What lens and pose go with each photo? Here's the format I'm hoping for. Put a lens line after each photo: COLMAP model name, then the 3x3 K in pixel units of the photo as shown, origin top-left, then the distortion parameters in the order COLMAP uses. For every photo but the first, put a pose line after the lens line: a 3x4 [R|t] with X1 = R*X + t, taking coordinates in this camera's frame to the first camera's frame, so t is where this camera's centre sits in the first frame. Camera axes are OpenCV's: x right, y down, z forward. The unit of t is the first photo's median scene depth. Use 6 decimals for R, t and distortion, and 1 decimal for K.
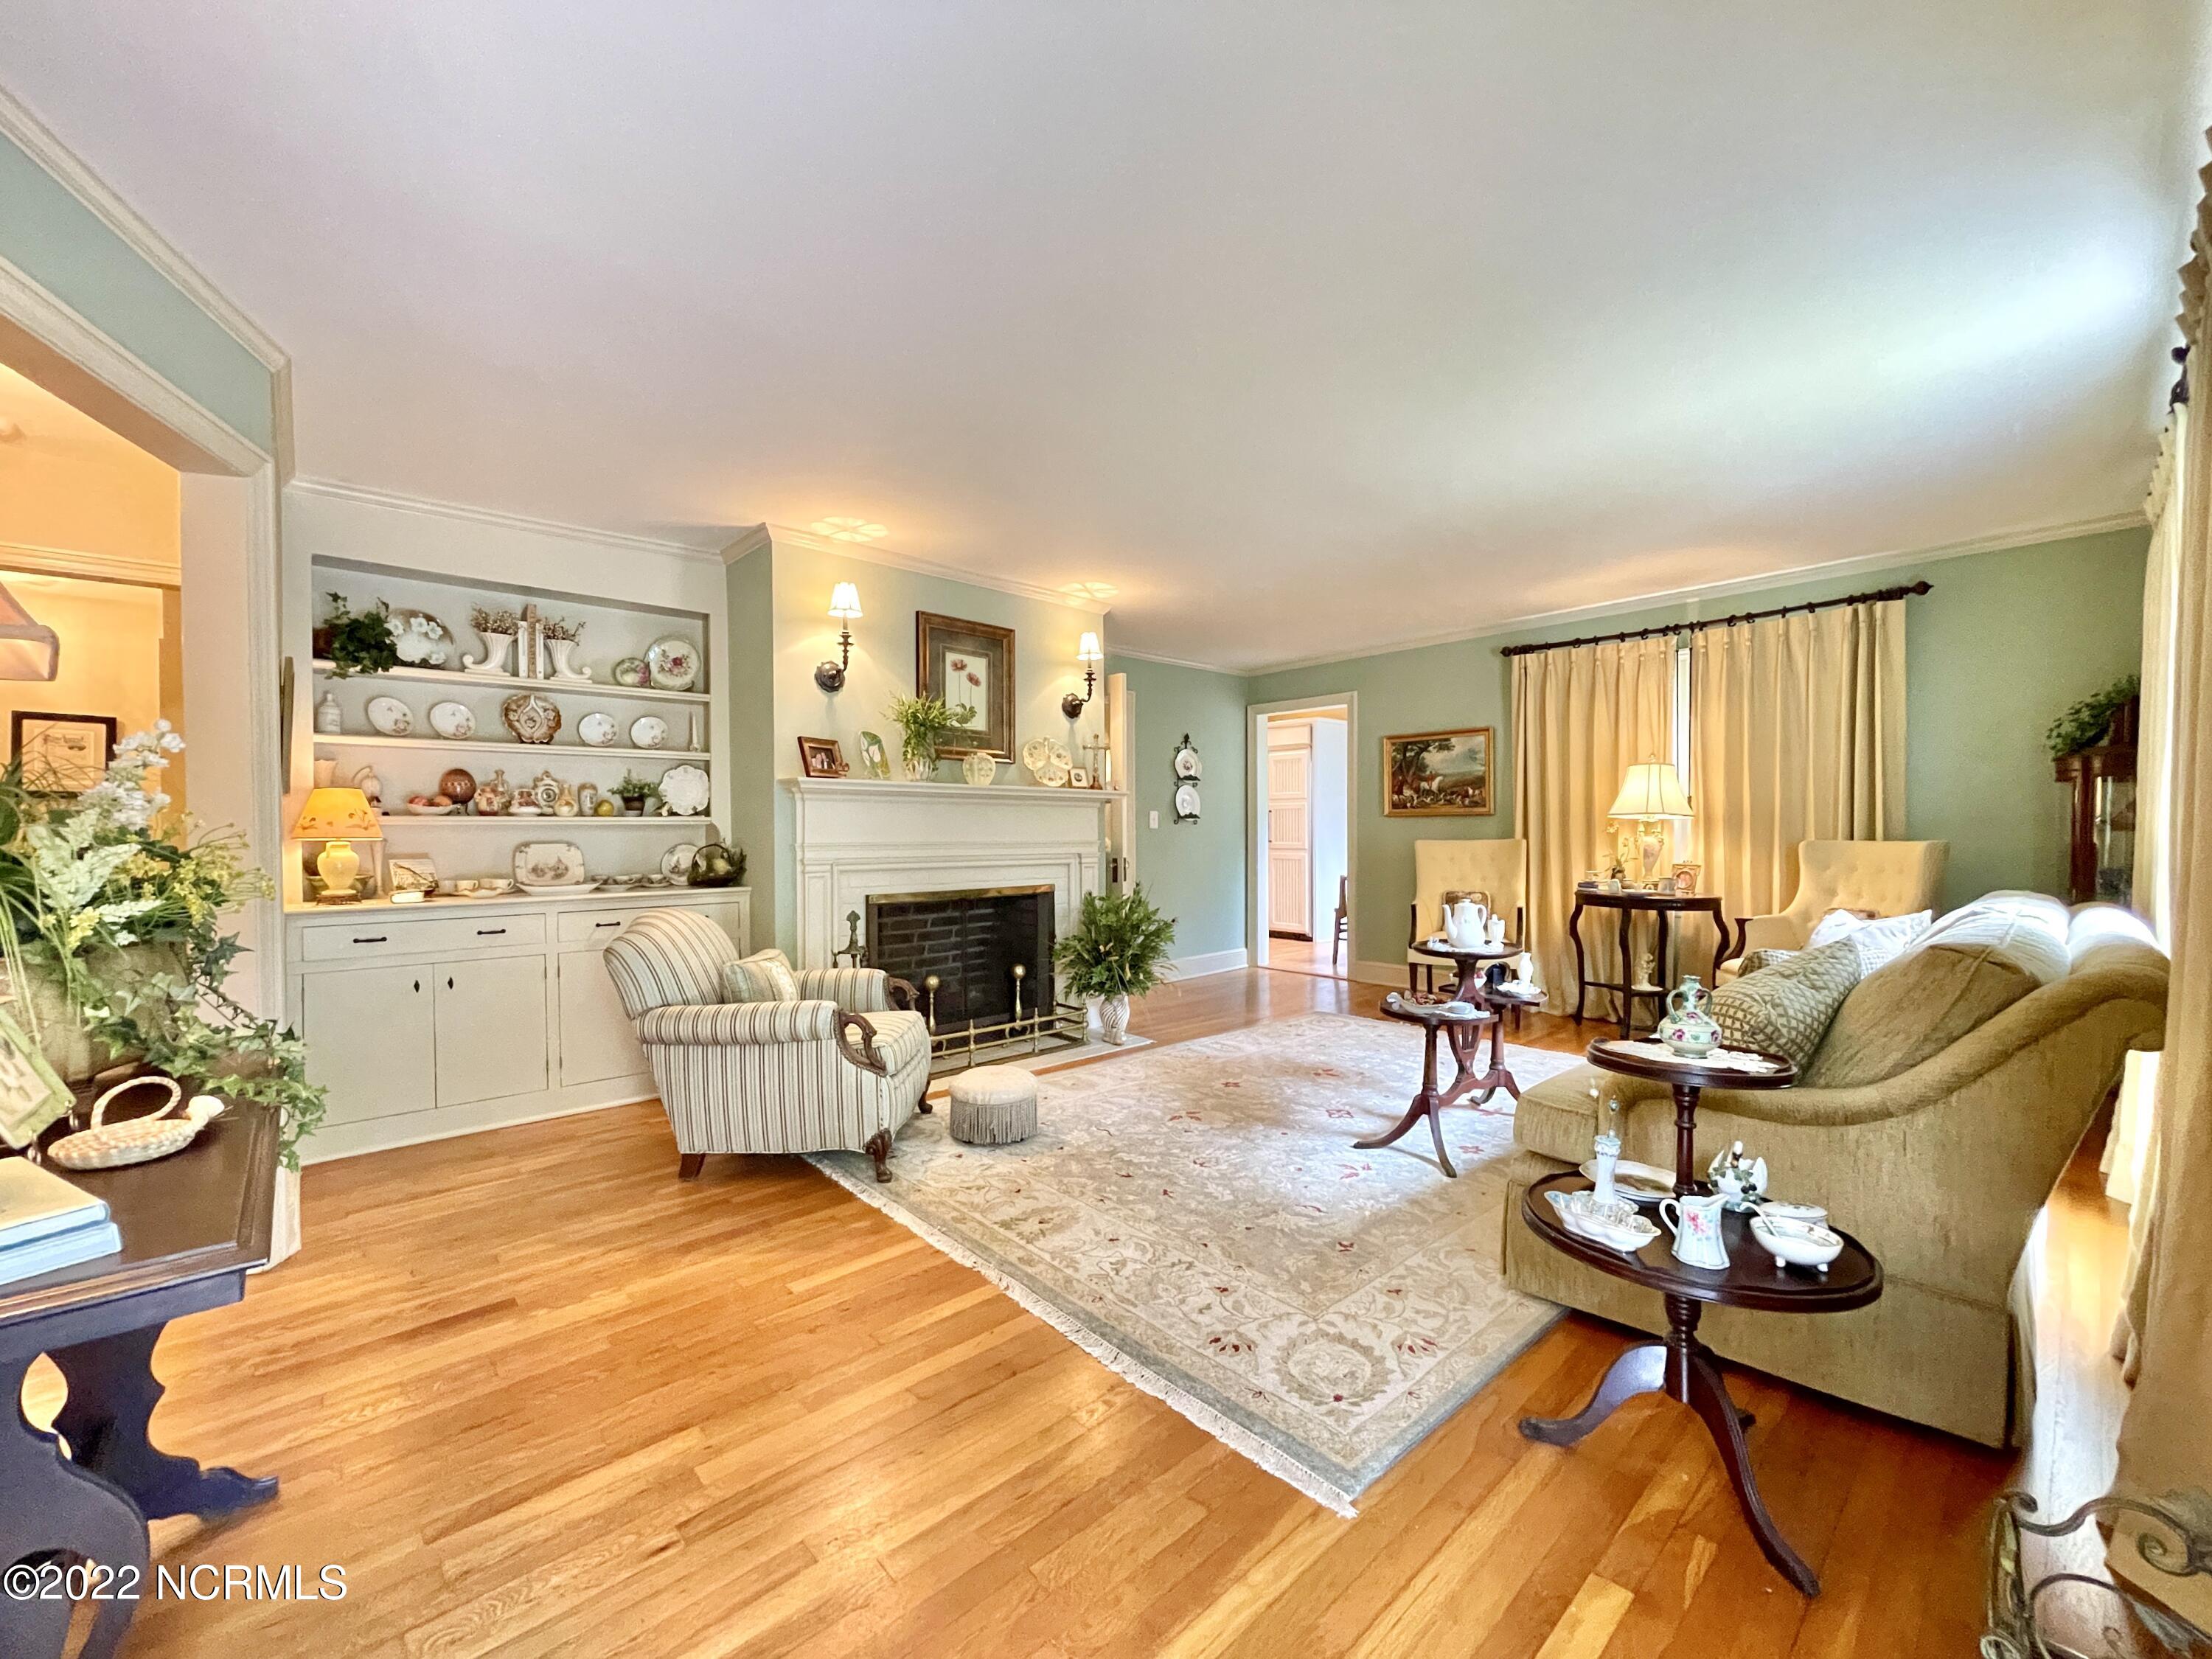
lens RADIAL K [[907.5, 0, 1100.2], [0, 907.5, 839.2], [0, 0, 1]] dist [-0.001801, 0.000663]
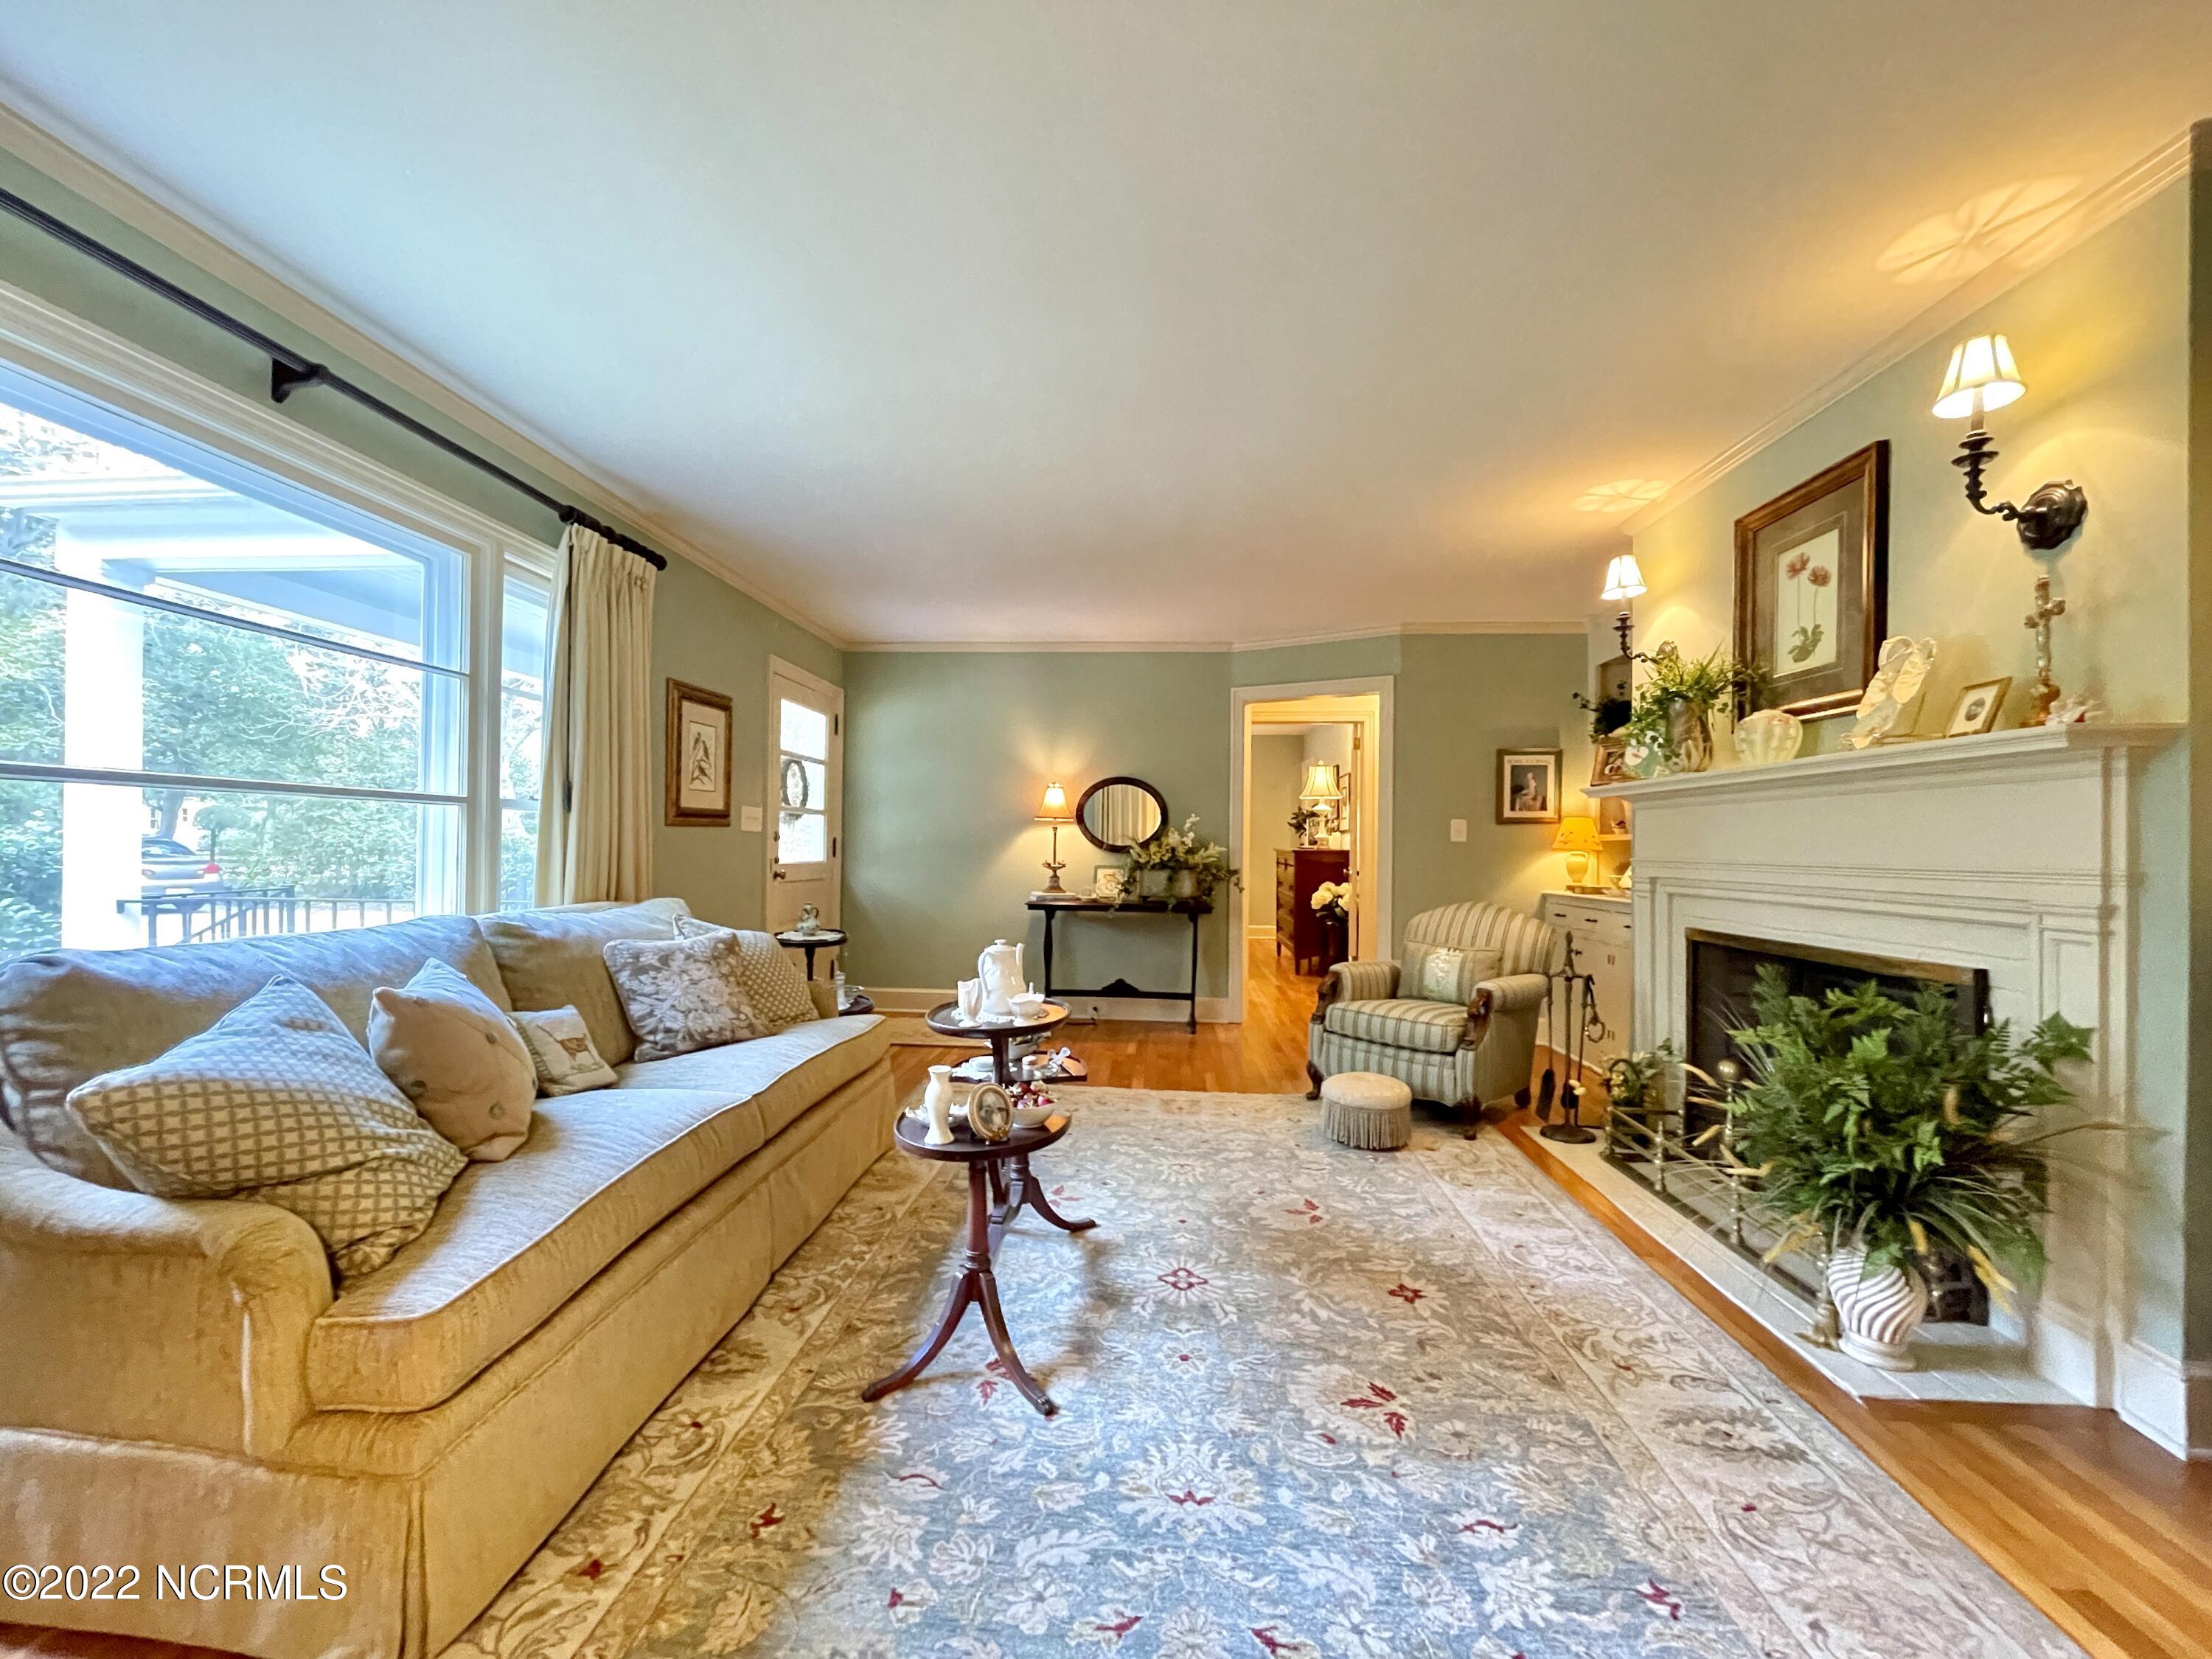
lens RADIAL K [[907.5, 0, 1096.8], [0, 907.5, 840.8], [0, 0, 1]] dist [-0.001801, 0.000663]
pose [[-0.739233, -0.003537, -0.673440, 0.826077], [-0.007633, 0.999966, 0.003126, -0.012493], [0.673406, 0.007451, -0.739235, 1.594291]]
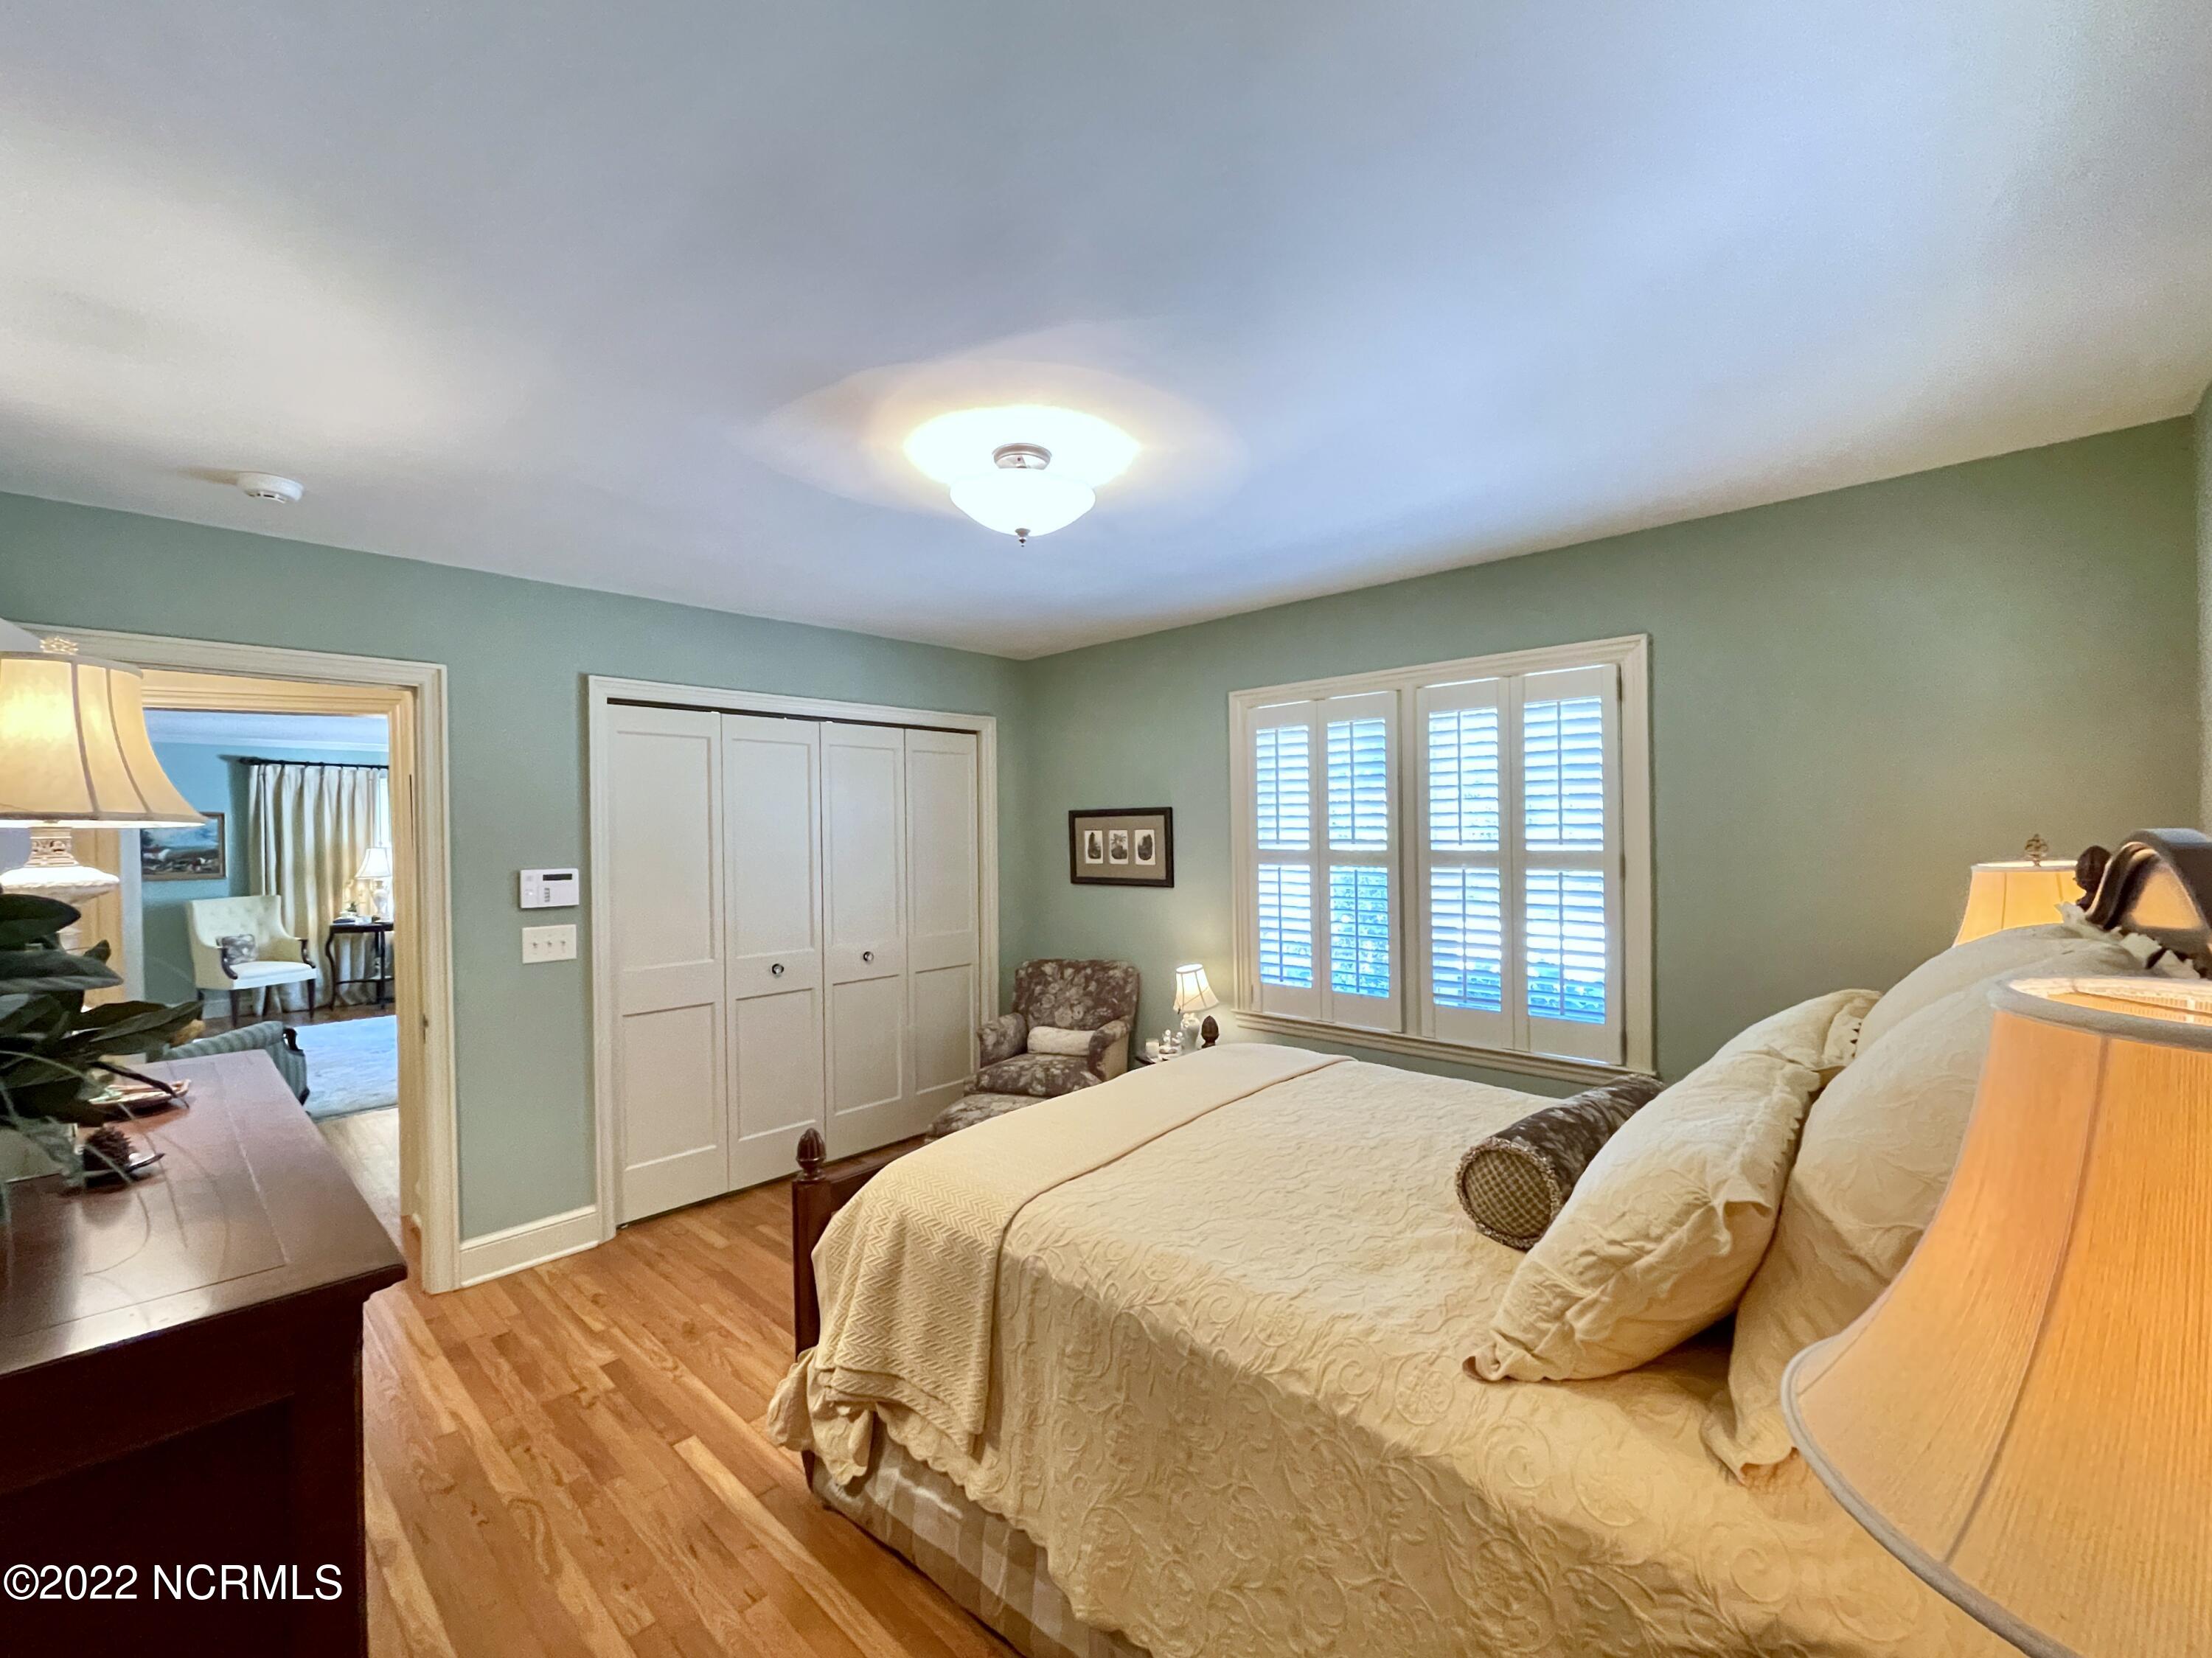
lens RADIAL K [[907.5, 0, 1104.5], [0, 907.5, 832.0], [0, 0, 1]] dist [-0.001801, 0.000663]
pose [[-0.076679, 0.007312, 0.997029, -1.900791], [0.025866, 0.999651, -0.005342, -0.100931], [-0.996720, 0.025380, -0.076841, -0.382754]]
